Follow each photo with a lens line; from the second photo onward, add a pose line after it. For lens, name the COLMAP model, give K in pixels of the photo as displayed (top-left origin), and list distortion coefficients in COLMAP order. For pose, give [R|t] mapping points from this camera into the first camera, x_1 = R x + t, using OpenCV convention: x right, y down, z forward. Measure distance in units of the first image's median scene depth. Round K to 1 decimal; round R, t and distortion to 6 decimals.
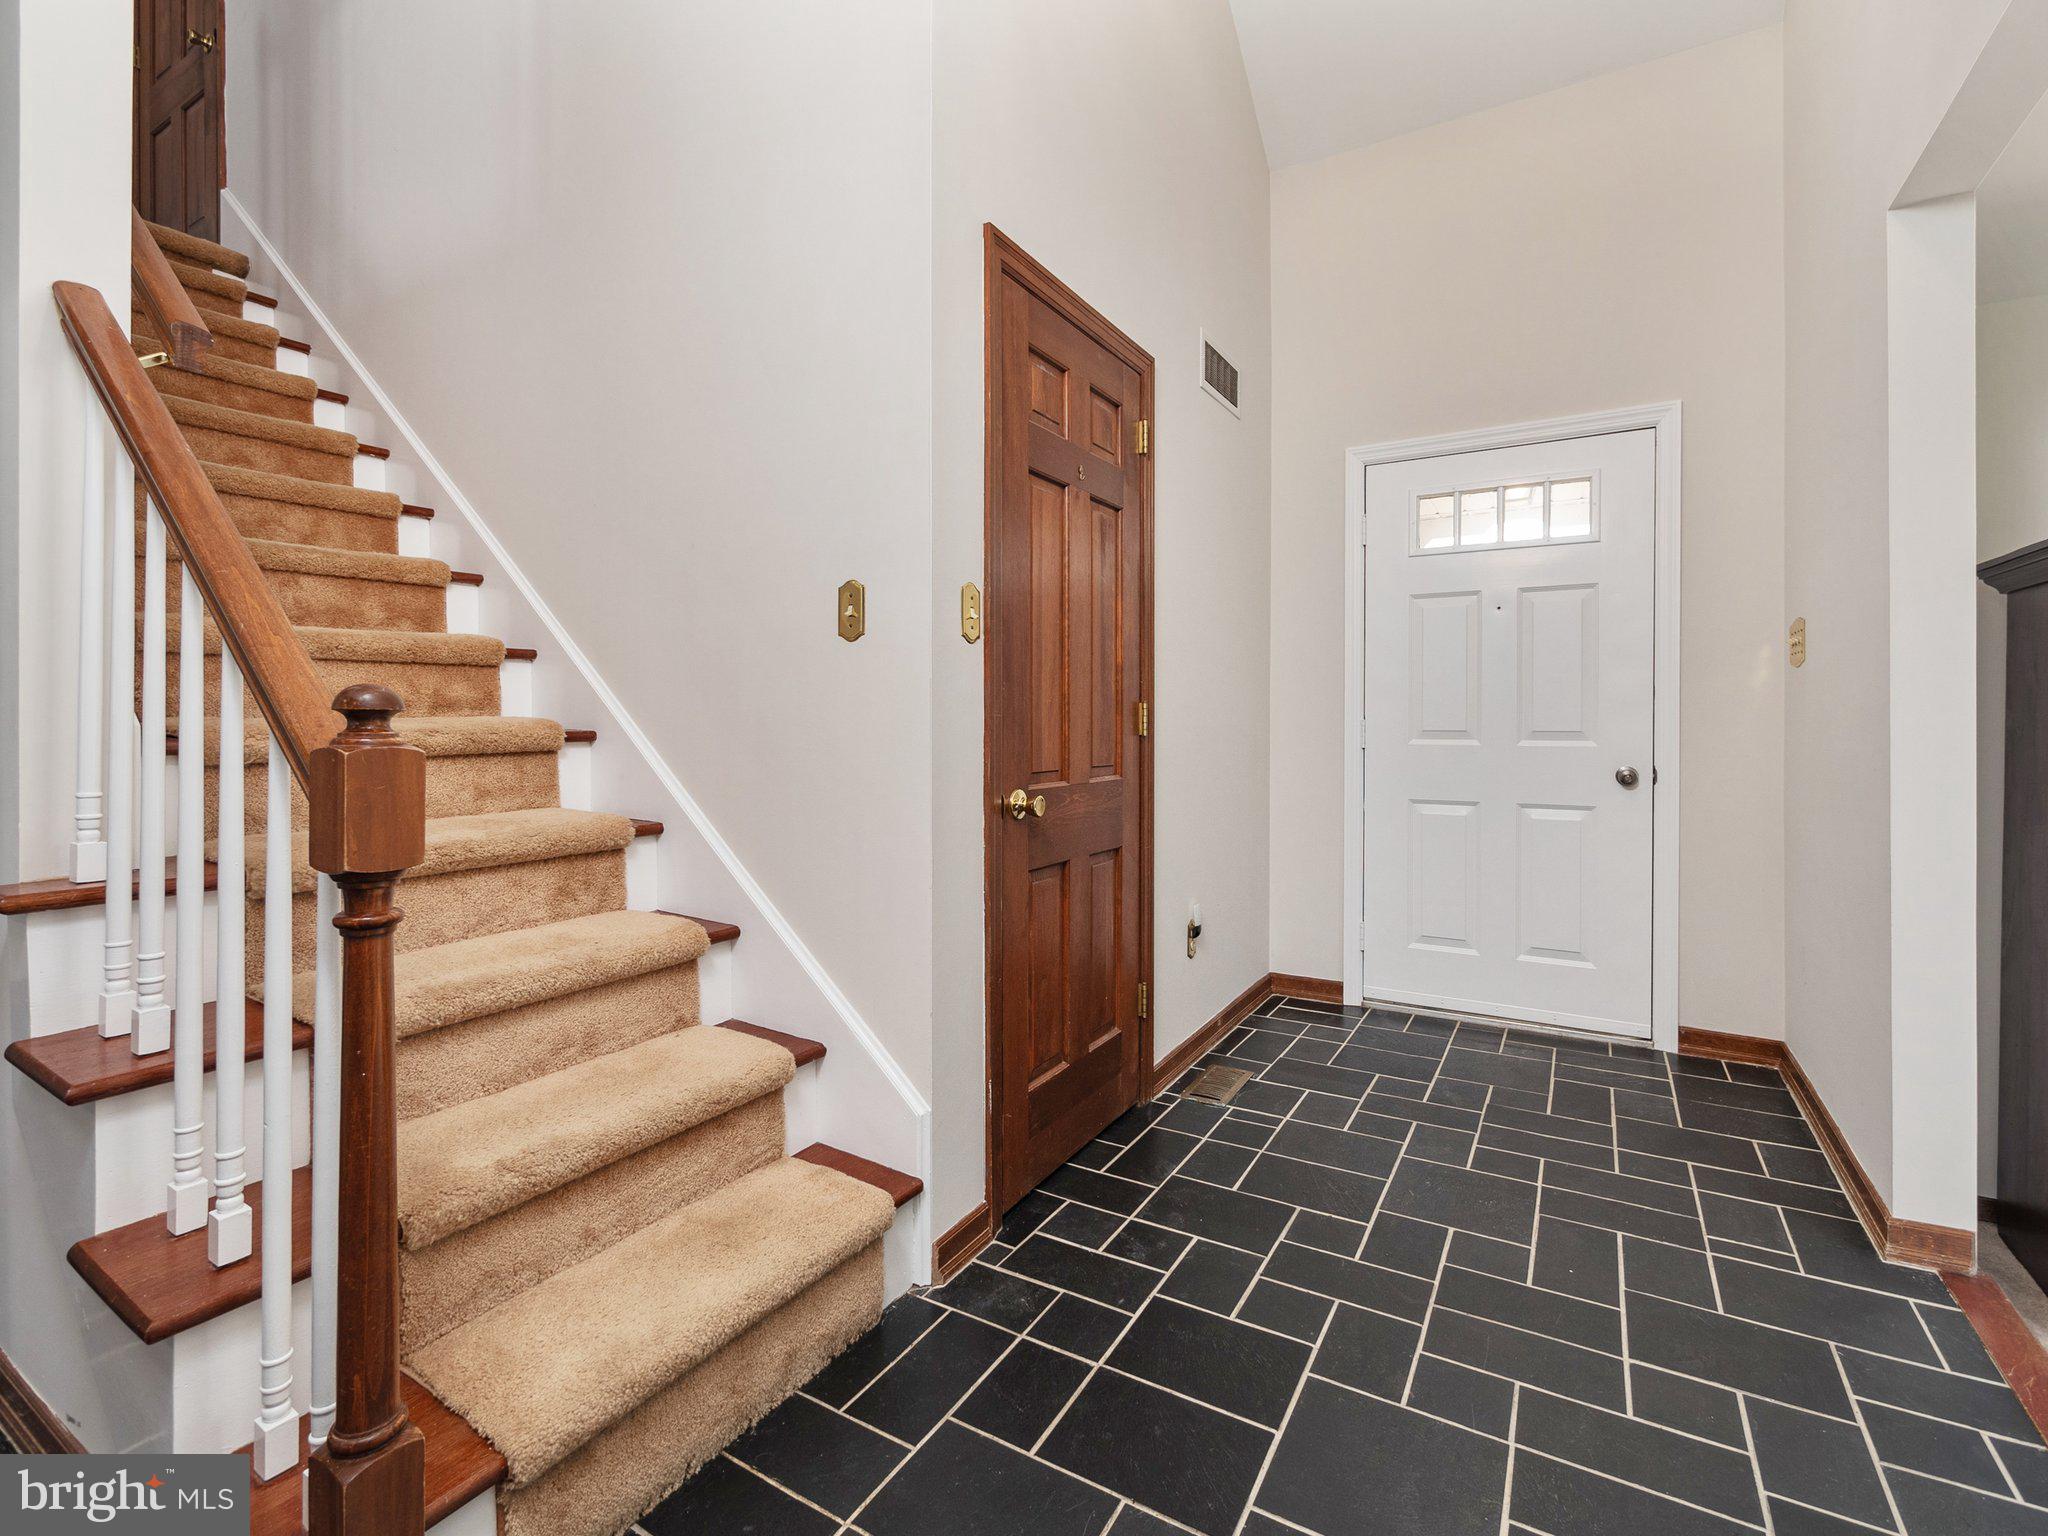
lens RADIAL K [[960.6, 0, 1023.6], [0, 960.6, 724.6], [0, 0, 1]] dist [-0.000115, -0.000314]
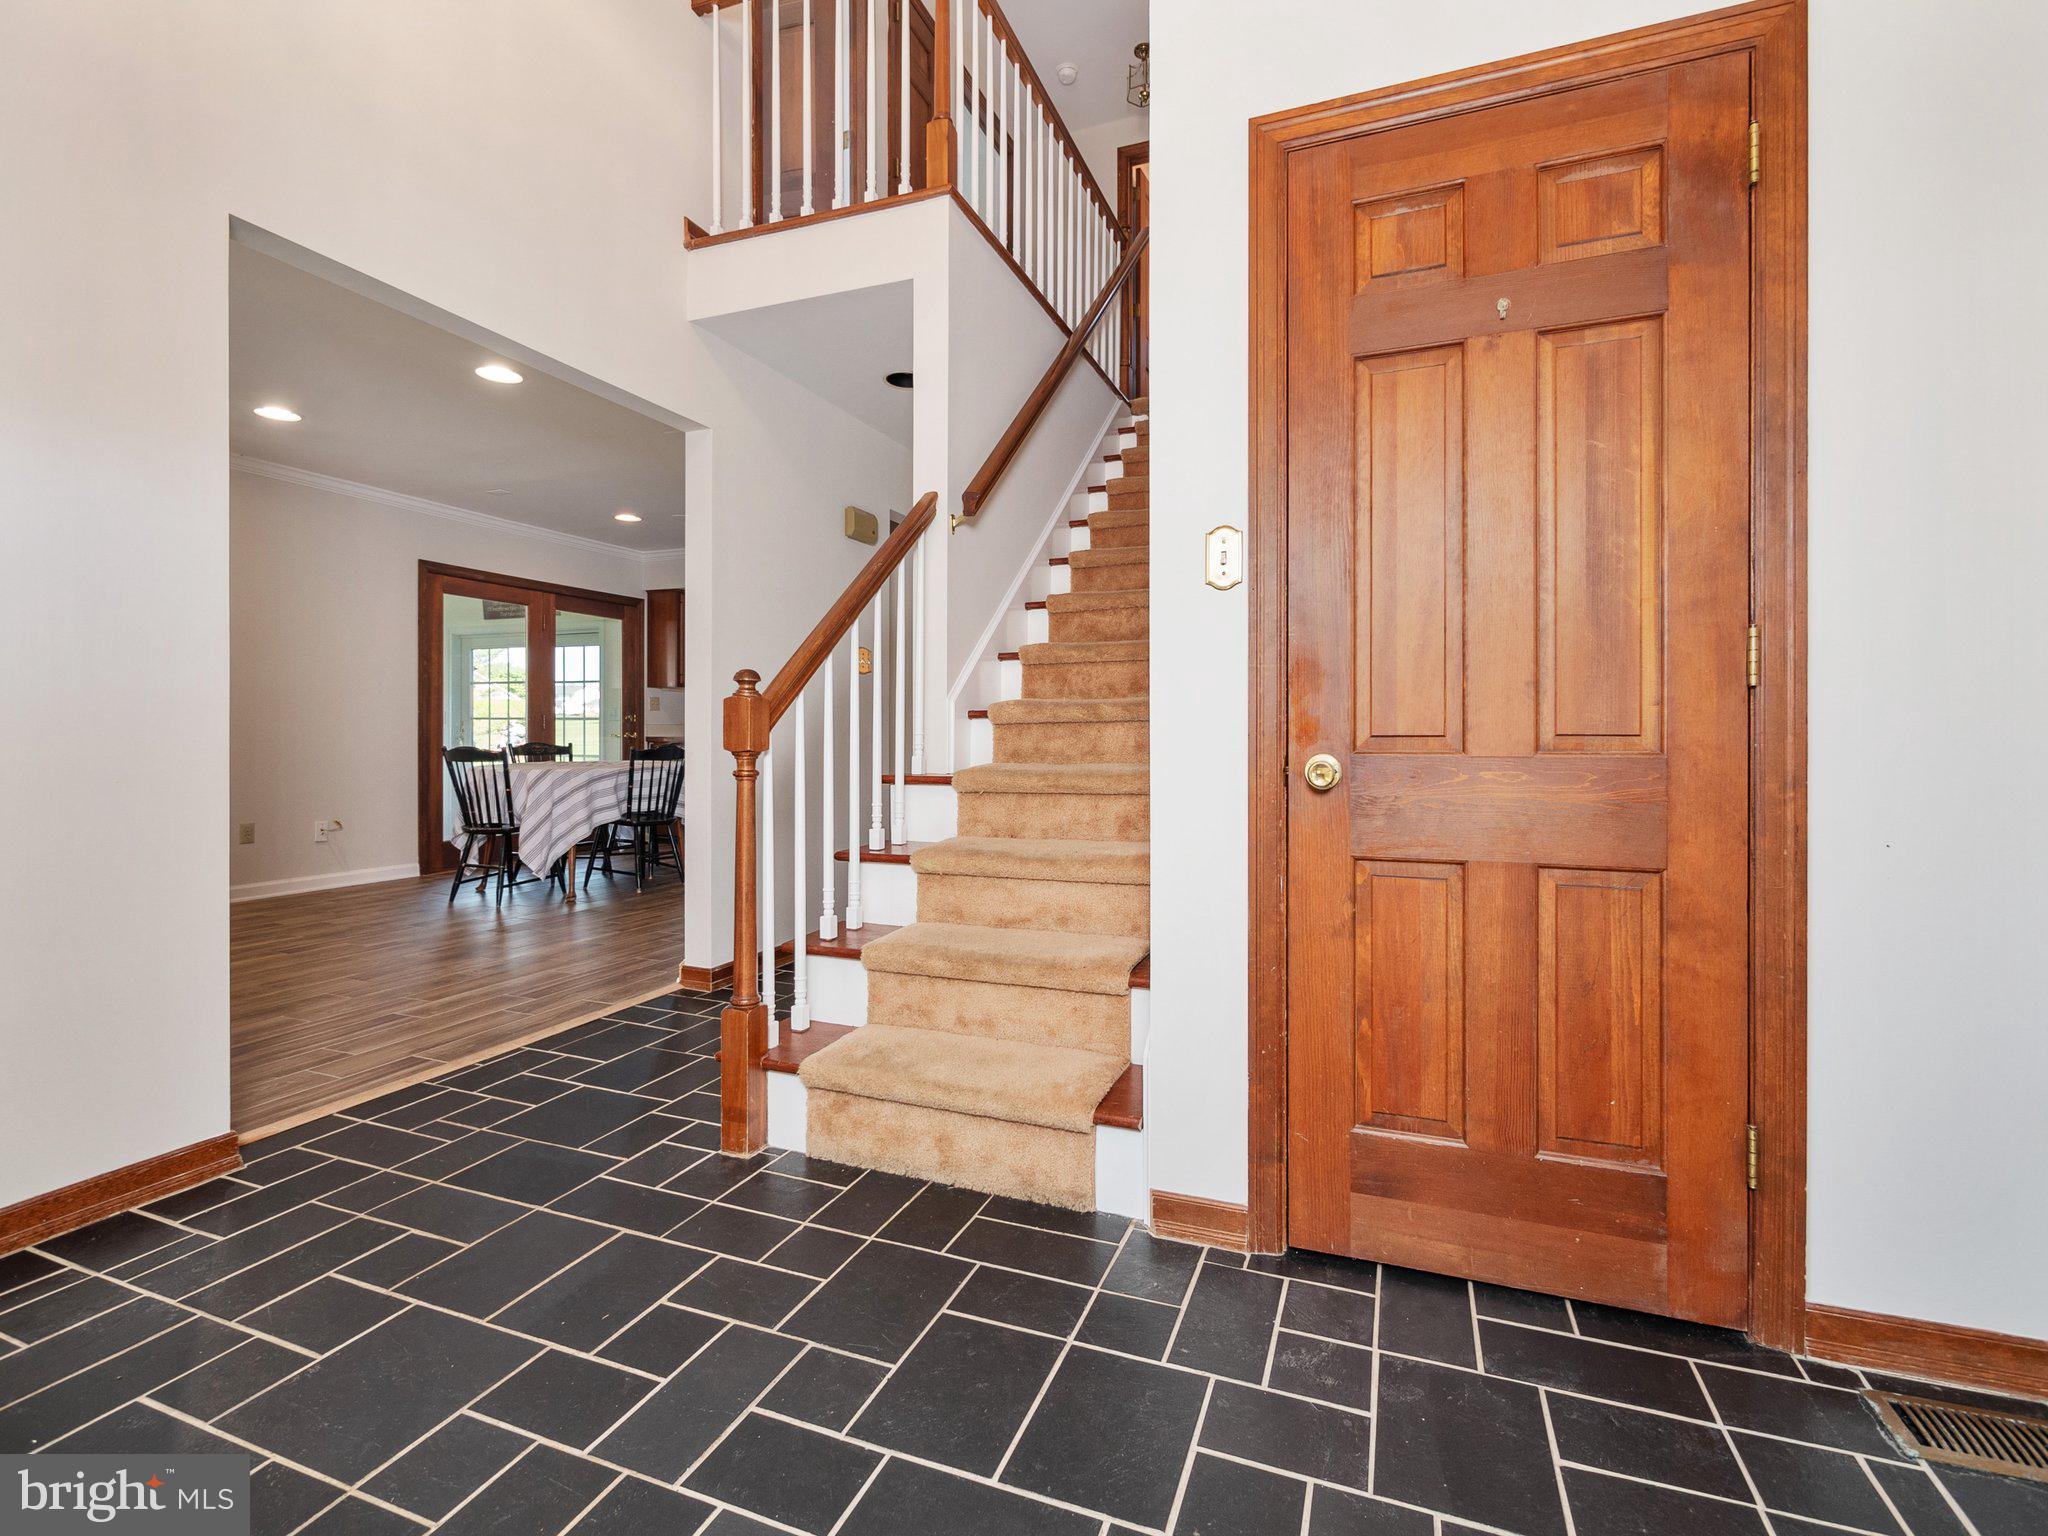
lens RADIAL K [[926.0, 0, 1015.8], [0, 926.0, 741.6], [0, 0, 1]] dist [-0.003524, -0.000072]
pose [[0.159188, 0.003175, -0.987243, 0.777856], [-0.007304, 0.999971, 0.002039, 0.060059], [0.987221, 0.006886, 0.159206, 0.642422]]
